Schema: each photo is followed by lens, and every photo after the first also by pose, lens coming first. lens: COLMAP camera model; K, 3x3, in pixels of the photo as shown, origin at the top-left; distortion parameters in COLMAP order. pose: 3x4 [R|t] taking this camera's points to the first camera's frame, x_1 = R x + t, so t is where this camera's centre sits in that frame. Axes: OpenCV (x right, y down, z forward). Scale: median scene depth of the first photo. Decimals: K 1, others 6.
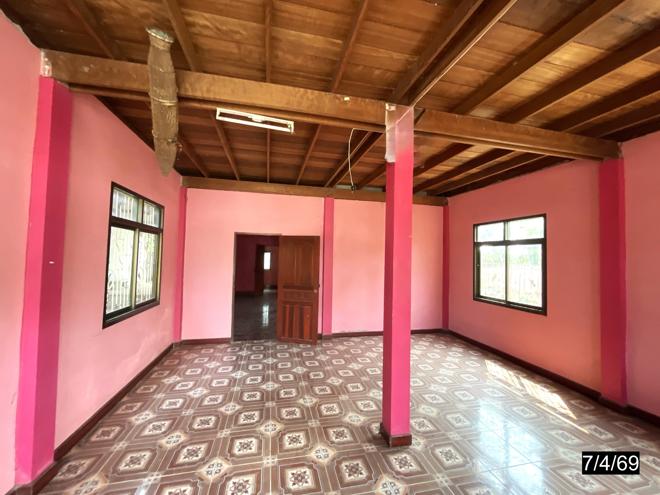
lens RADIAL K [[265.8, 0, 329.7], [0, 265.8, 247.9], [0, 0, 1]] dist [-0.003127, -0.000229]
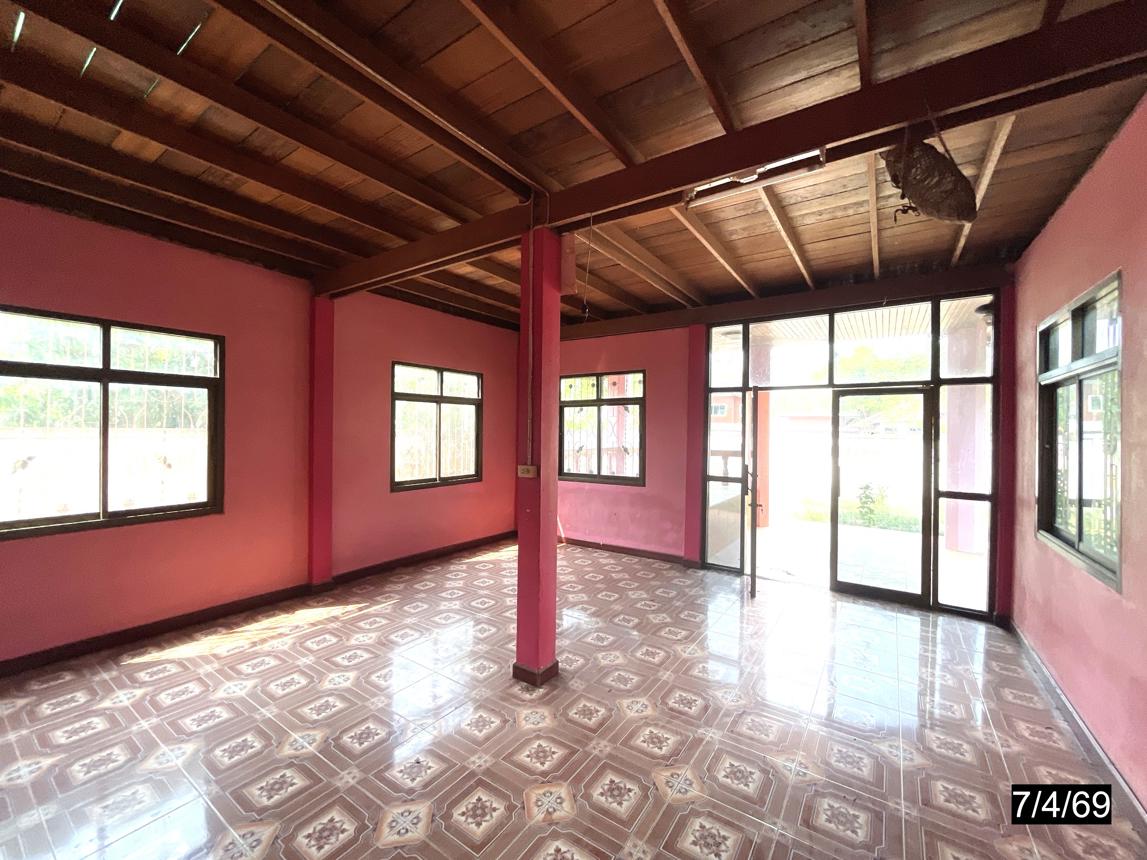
lens RADIAL K [[461.9, 0, 575.2], [0, 461.9, 428.0], [0, 0, 1]] dist [-0.003127, -0.000229]
pose [[-0.680371, -0.028799, 0.732302, -0.572851], [-0.049236, 0.998766, -0.006465, 0.046974], [-0.731212, -0.040454, -0.680950, 1.444526]]
